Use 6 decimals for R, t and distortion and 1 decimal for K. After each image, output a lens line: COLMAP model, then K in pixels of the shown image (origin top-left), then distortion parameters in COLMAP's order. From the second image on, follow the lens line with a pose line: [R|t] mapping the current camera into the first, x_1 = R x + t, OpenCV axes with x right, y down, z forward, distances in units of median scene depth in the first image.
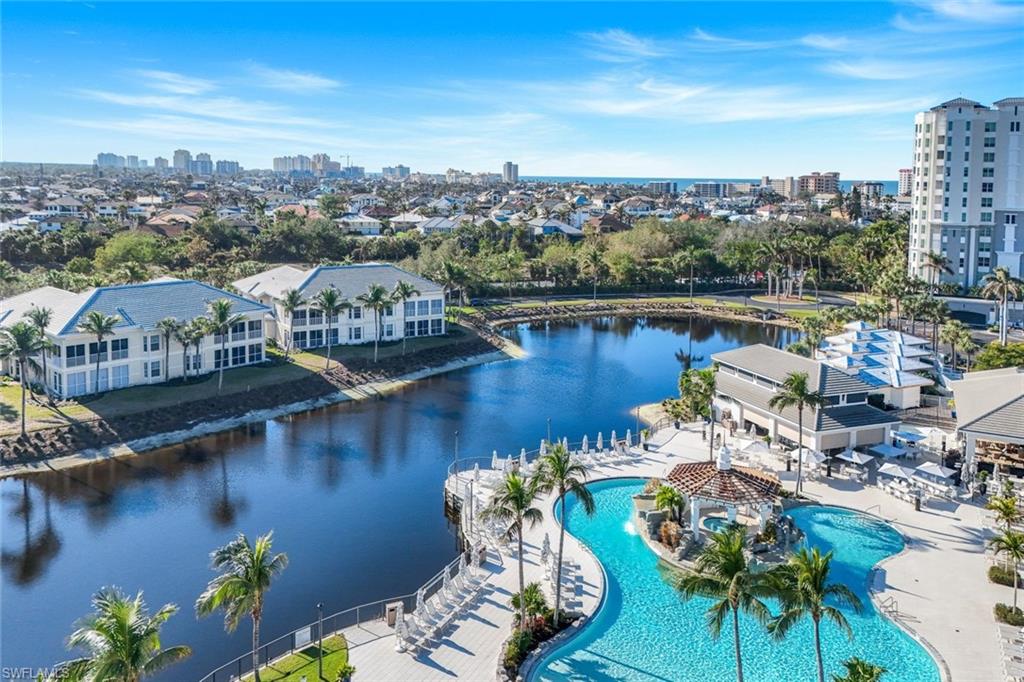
lens RADIAL K [[460.1, 0, 506.1], [0, 460.1, 334.5], [0, 0, 1]] dist [0.002806, 0.000158]
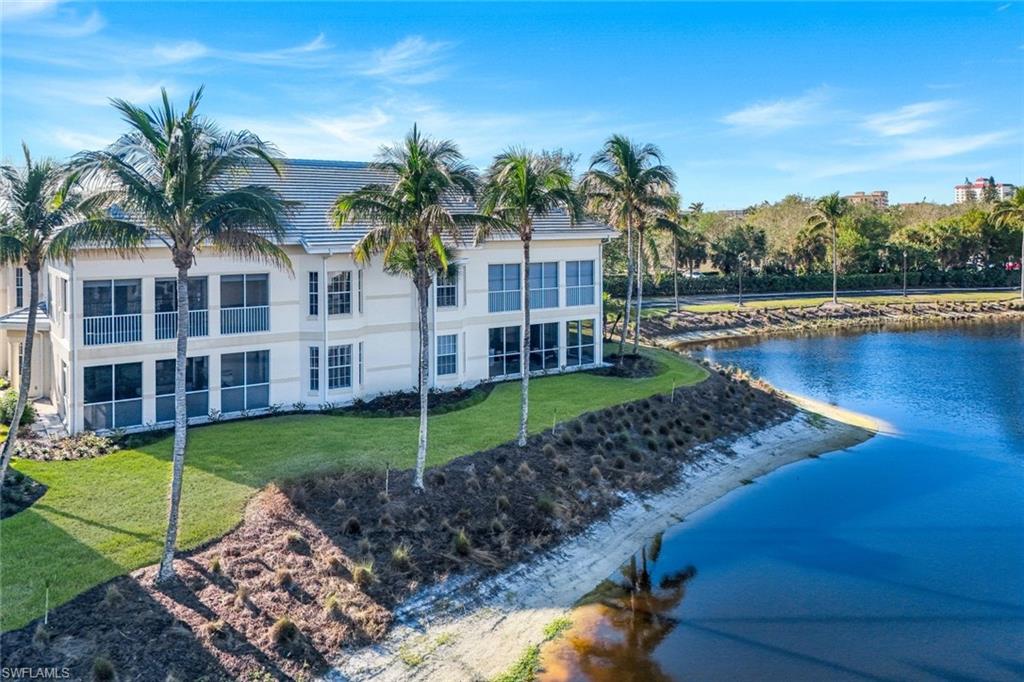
lens RADIAL K [[460.1, 0, 506.1], [0, 460.1, 334.5], [0, 0, 1]] dist [0.002806, 0.000158]
pose [[0.998523, -0.034293, 0.042150, -0.230437], [0.039302, 0.991451, -0.124423, 0.016767], [-0.037523, 0.125896, 0.991334, 0.708602]]
